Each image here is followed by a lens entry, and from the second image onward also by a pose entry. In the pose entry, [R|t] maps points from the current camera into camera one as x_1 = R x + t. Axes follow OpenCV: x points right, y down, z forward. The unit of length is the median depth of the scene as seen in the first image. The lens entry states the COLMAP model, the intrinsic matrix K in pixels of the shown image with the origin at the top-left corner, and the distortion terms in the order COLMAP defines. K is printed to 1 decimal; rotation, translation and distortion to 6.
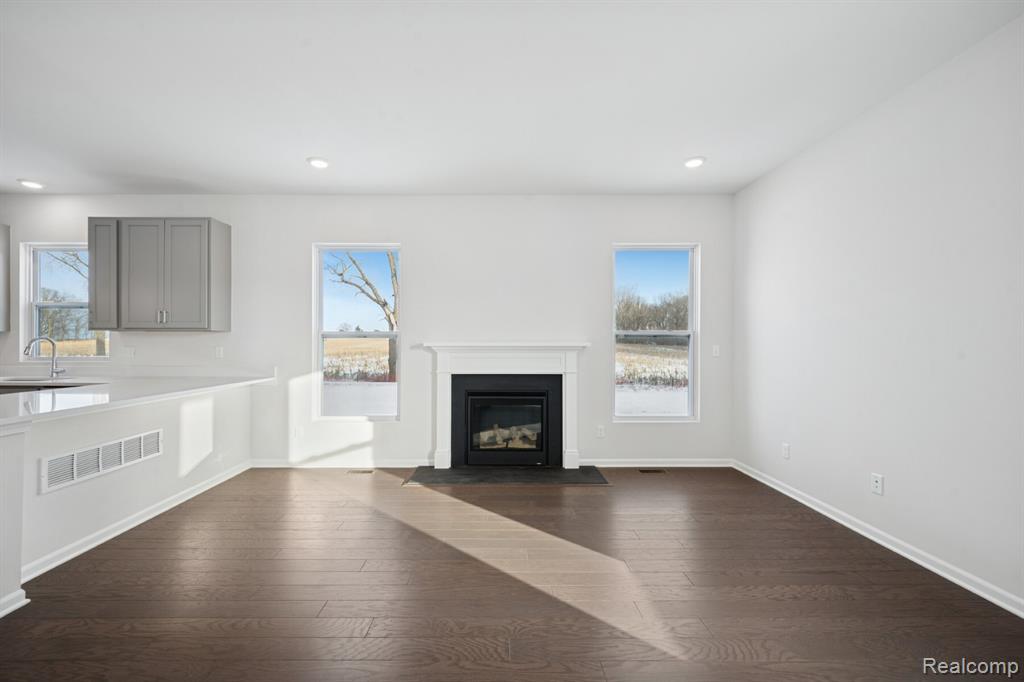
lens RADIAL K [[405.1, 0, 511.7], [0, 405.1, 344.4], [0, 0, 1]] dist [-0.000118, 0.000271]
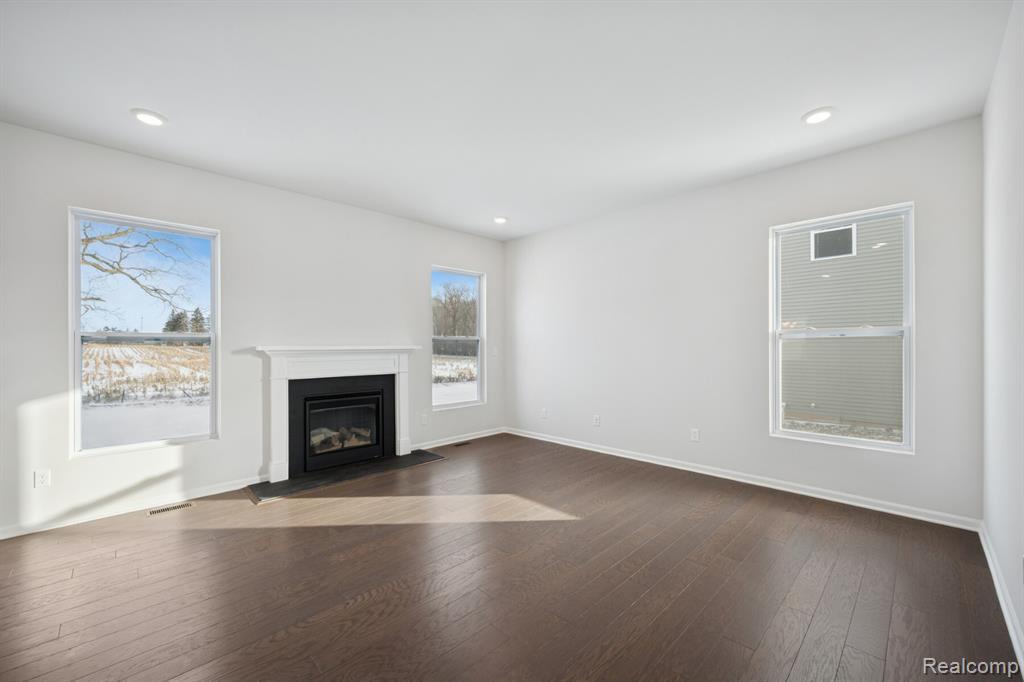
lens RADIAL K [[405.1, 0, 511.7], [0, 405.1, 344.4], [0, 0, 1]] dist [-0.000118, 0.000271]
pose [[0.714611, -0.001443, 0.699521, -0.437621], [0.005107, 0.999982, -0.003154, -0.003505], [-0.699503, 0.005827, 0.714605, -0.042677]]
